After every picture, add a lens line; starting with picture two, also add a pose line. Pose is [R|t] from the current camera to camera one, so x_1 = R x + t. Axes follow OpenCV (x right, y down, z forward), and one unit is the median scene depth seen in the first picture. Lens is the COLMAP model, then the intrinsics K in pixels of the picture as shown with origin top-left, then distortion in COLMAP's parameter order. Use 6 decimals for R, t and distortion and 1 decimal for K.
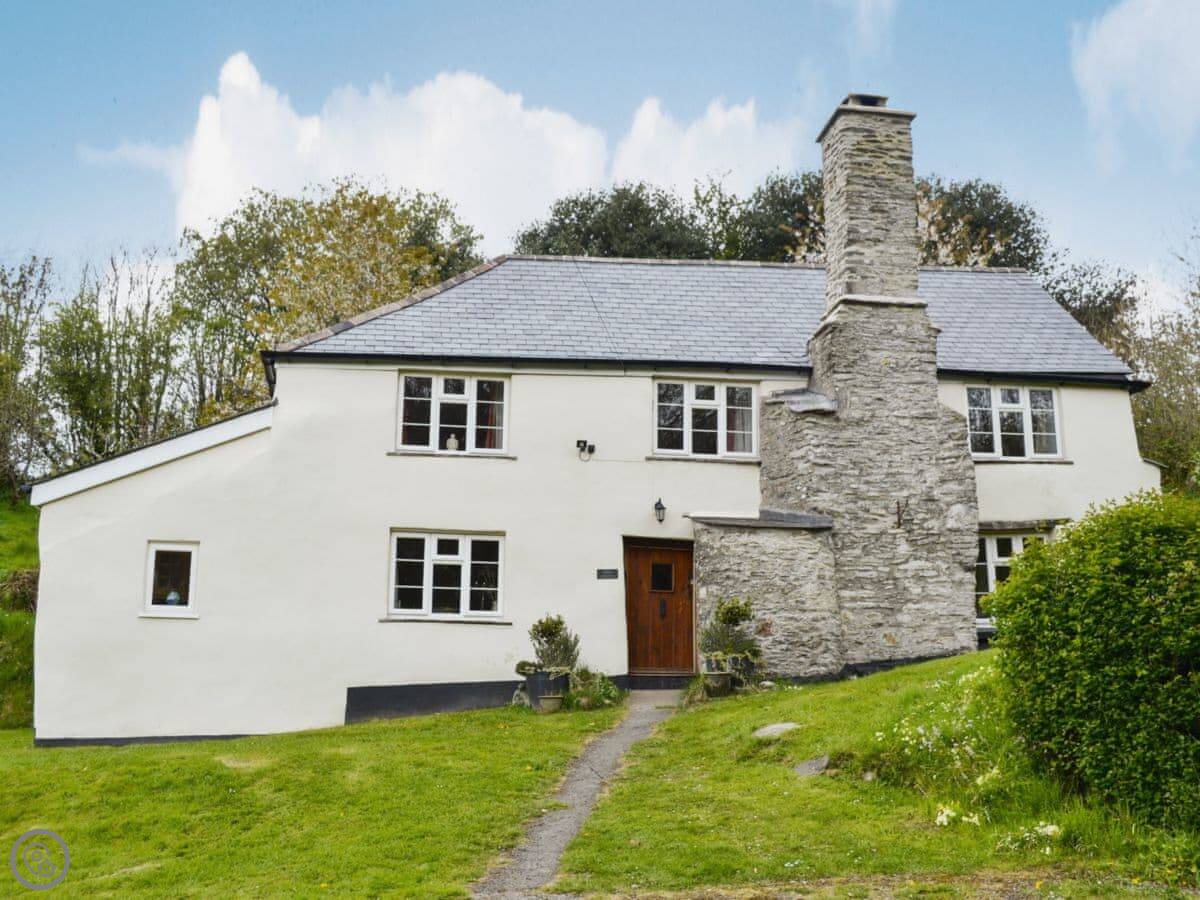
lens RADIAL K [[1045.1, 0, 577.9], [0, 1045.1, 482.5], [0, 0, 1]] dist [-0.047482, -0.005087]
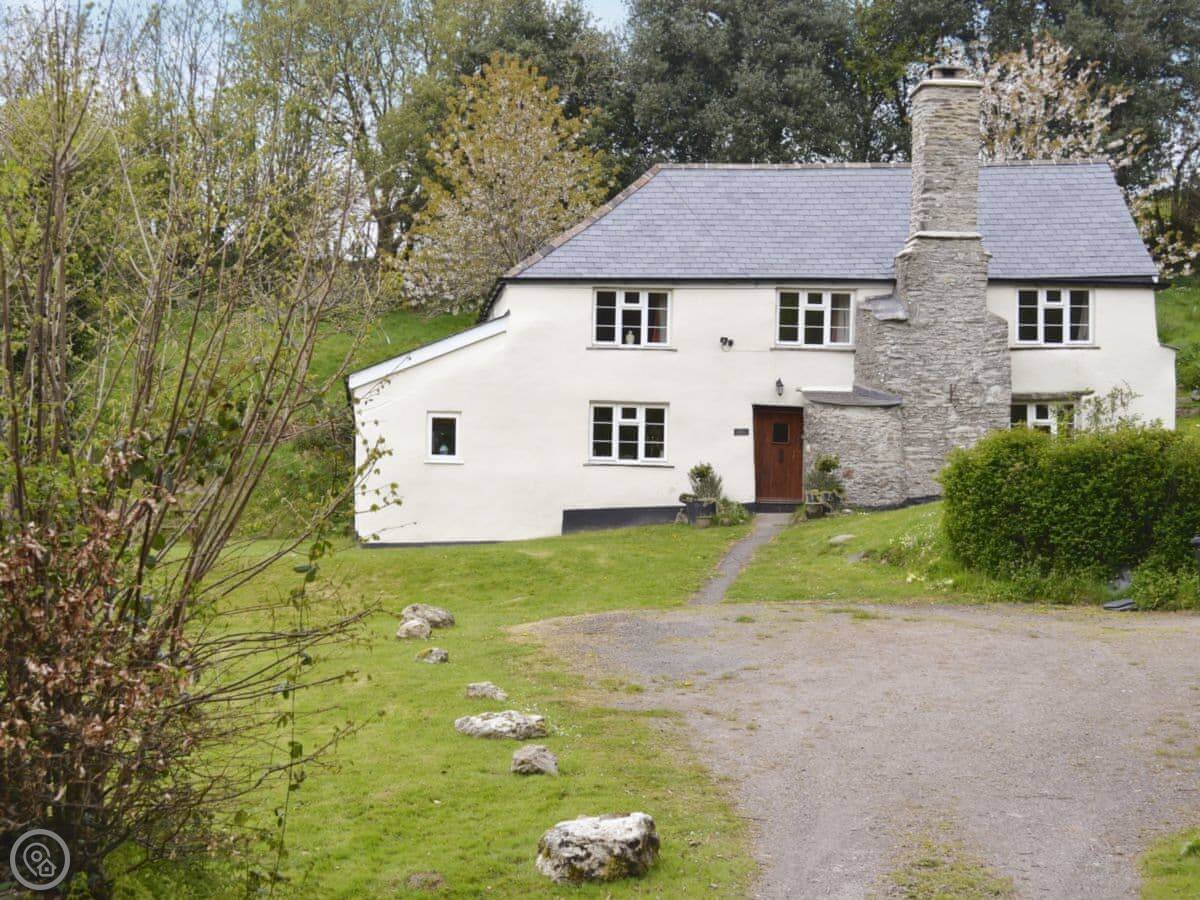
lens RADIAL K [[1163.2, 0, 587.3], [0, 1163.2, 457.6], [0, 0, 1]] dist [0.012949, 0.000000]
pose [[0.995578, 0.005413, -0.093783, -0.032117], [0.009065, 0.988144, 0.153259, -0.123658], [0.093501, -0.153432, 0.983726, -0.584119]]
